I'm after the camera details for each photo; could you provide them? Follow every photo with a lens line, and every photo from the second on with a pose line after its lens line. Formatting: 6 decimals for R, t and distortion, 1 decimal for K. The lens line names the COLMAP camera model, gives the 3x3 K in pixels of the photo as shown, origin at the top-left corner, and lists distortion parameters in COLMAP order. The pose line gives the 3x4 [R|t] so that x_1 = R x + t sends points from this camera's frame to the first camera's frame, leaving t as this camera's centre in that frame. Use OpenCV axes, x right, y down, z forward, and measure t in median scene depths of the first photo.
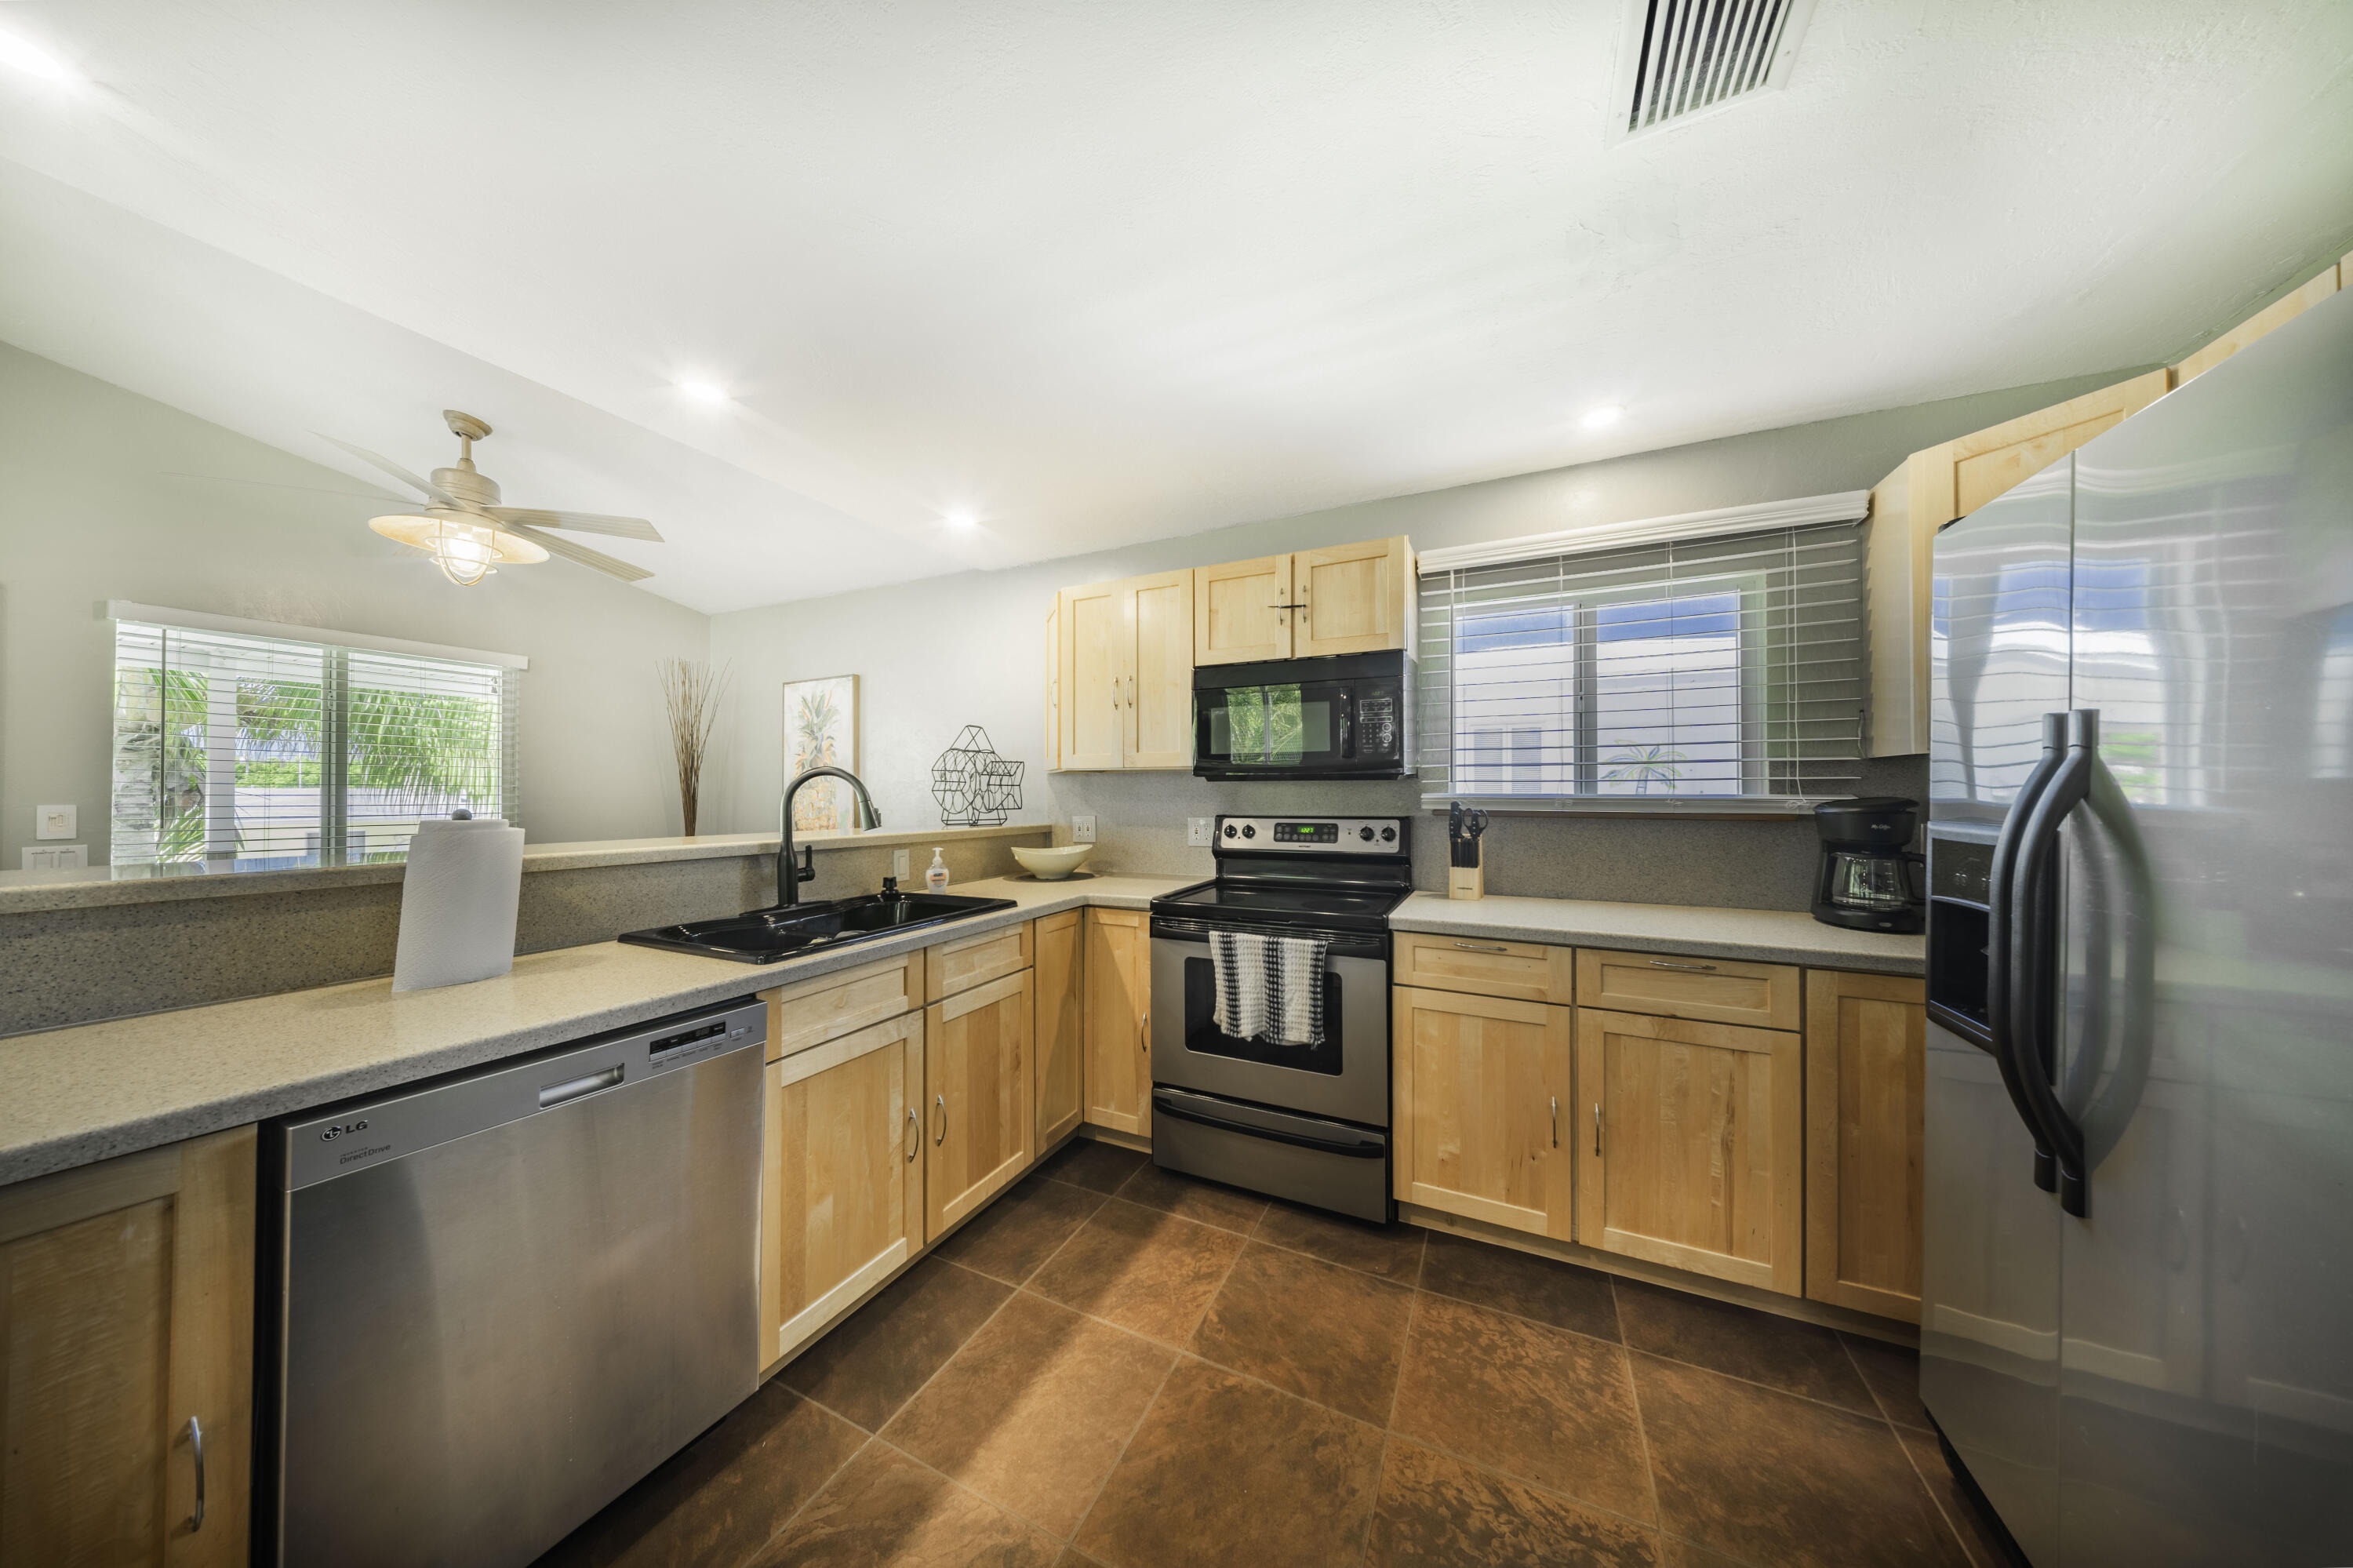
lens RADIAL K [[698.1, 0, 1173.1], [0, 698.1, 789.6], [0, 0, 1]] dist [-0.001009, -0.000064]
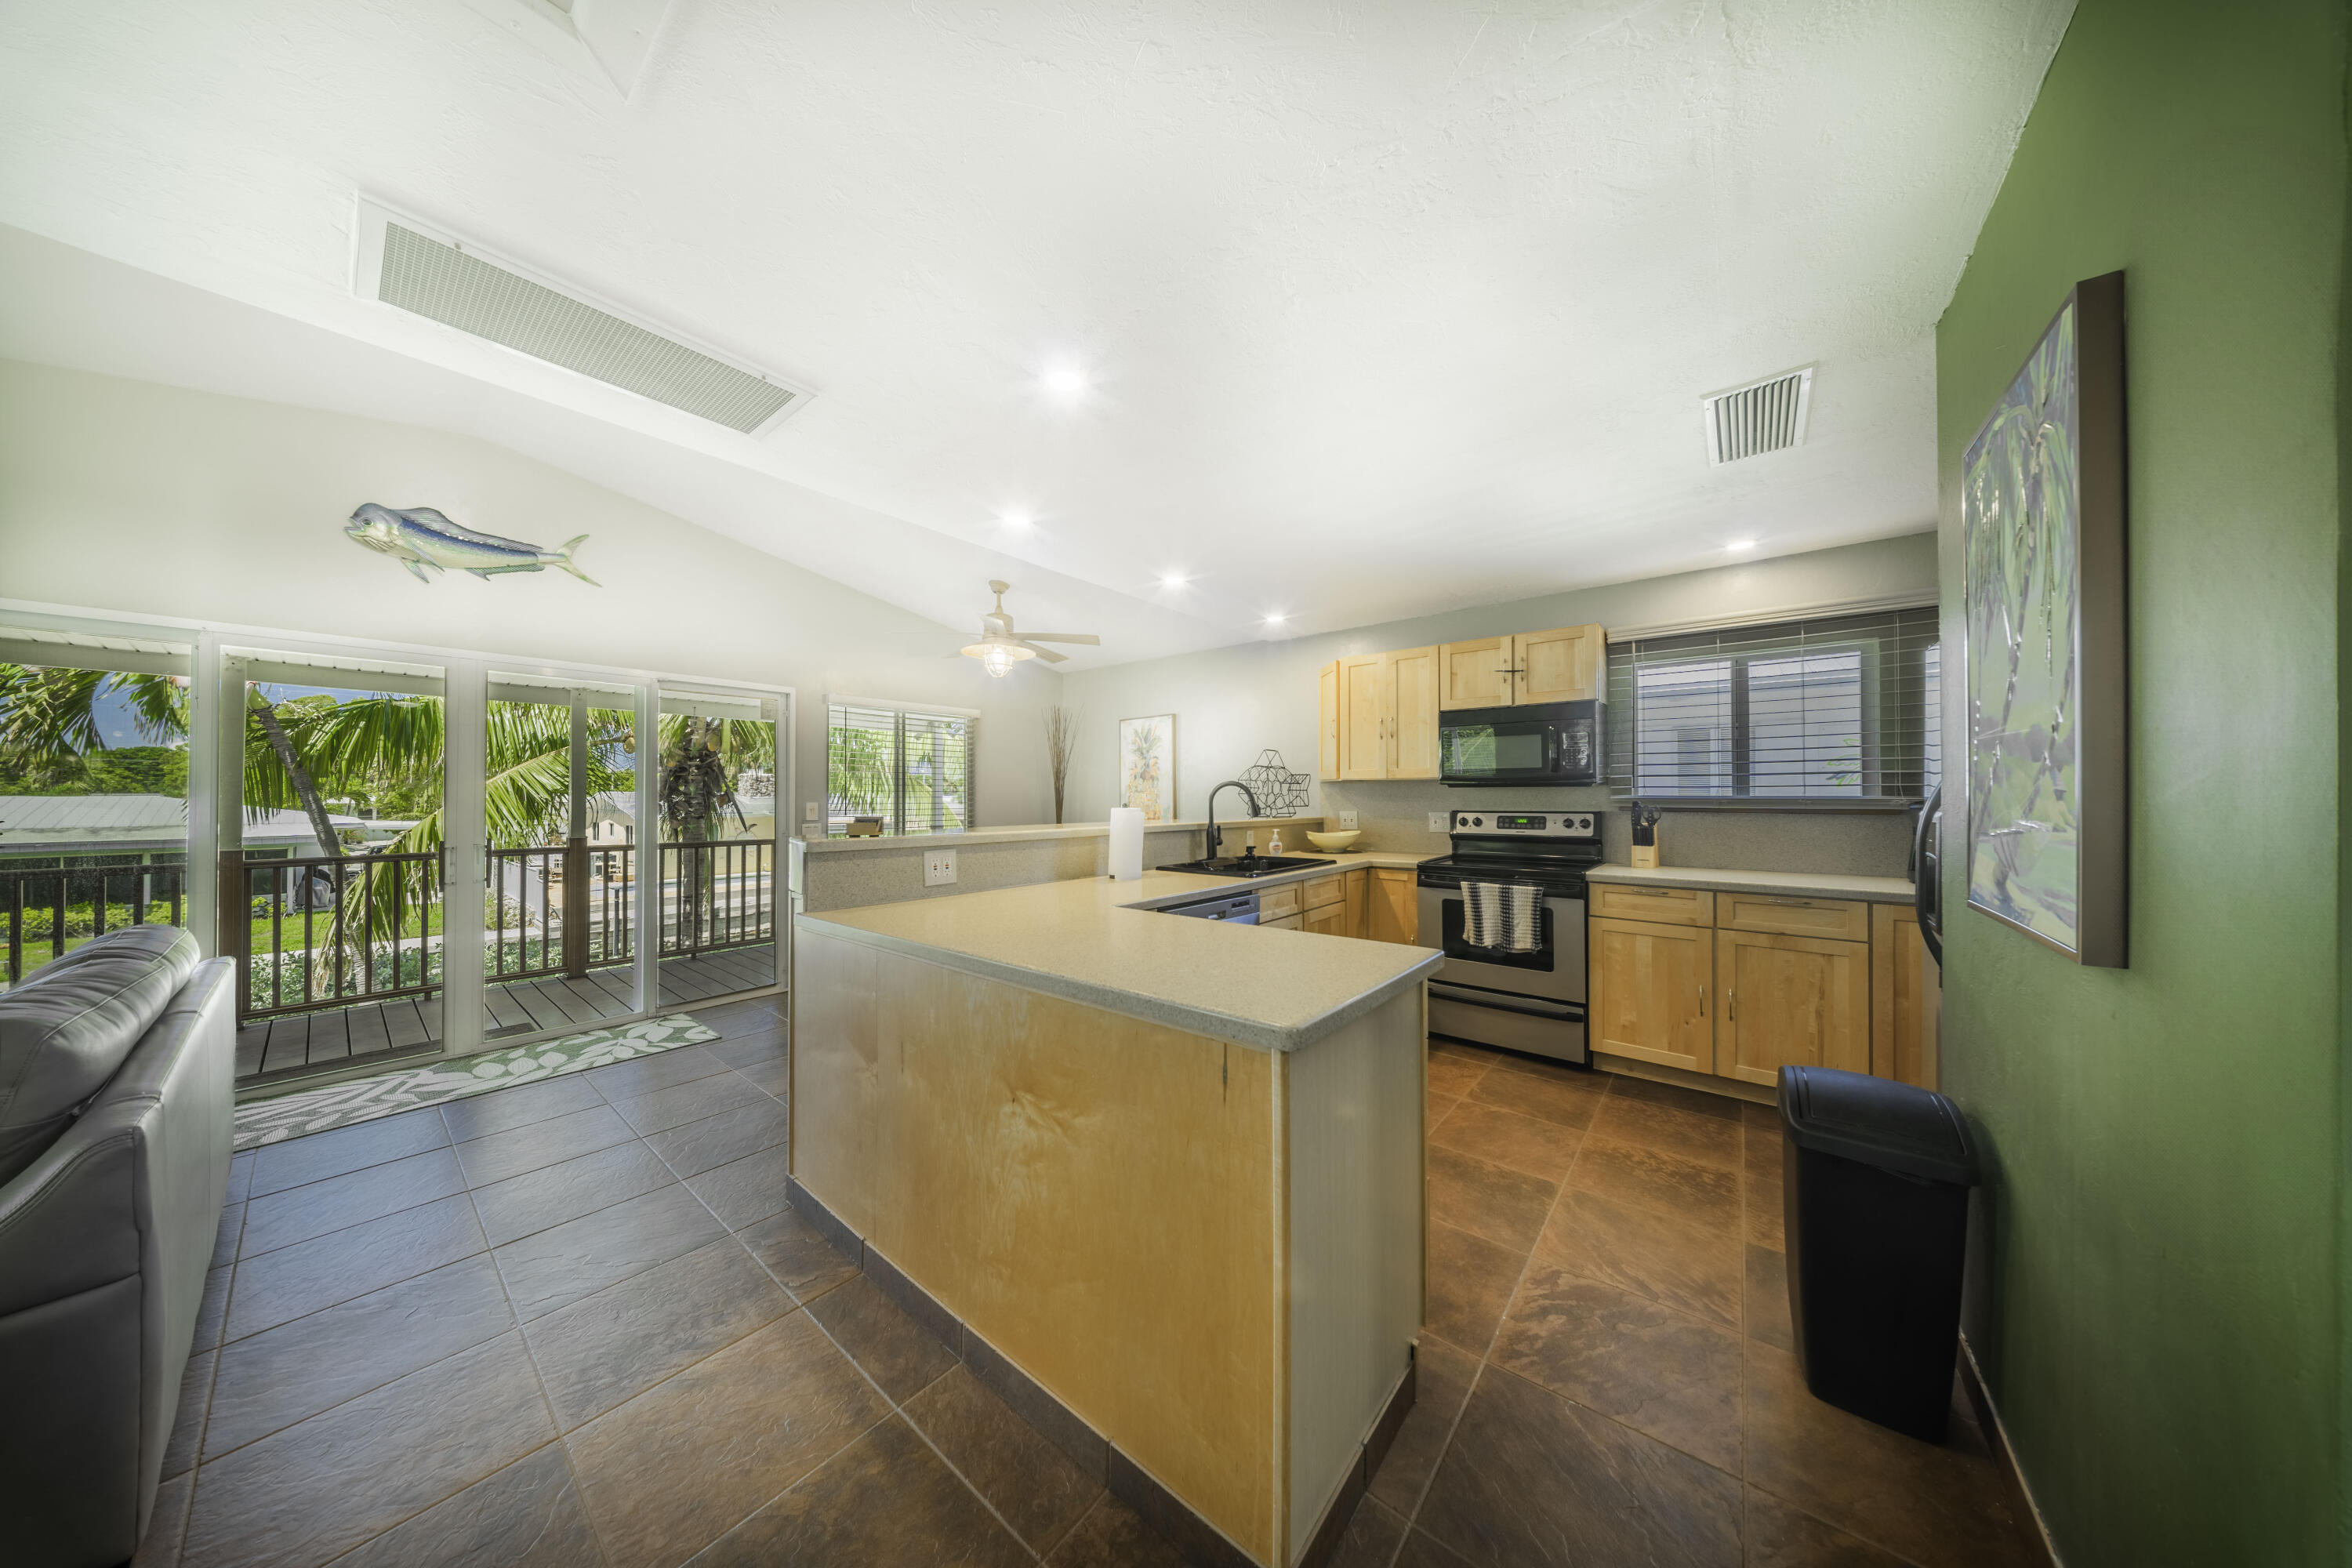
lens RADIAL K [[689.7, 0, 1164.4], [0, 689.7, 791.4], [0, 0, 1]] dist [-0.005005, -0.000057]
pose [[0.970064, -0.002118, -0.242839, -0.212334], [0.001999, 0.999998, -0.000736, -0.004303], [0.242840, 0.000229, 0.970066, -0.663519]]
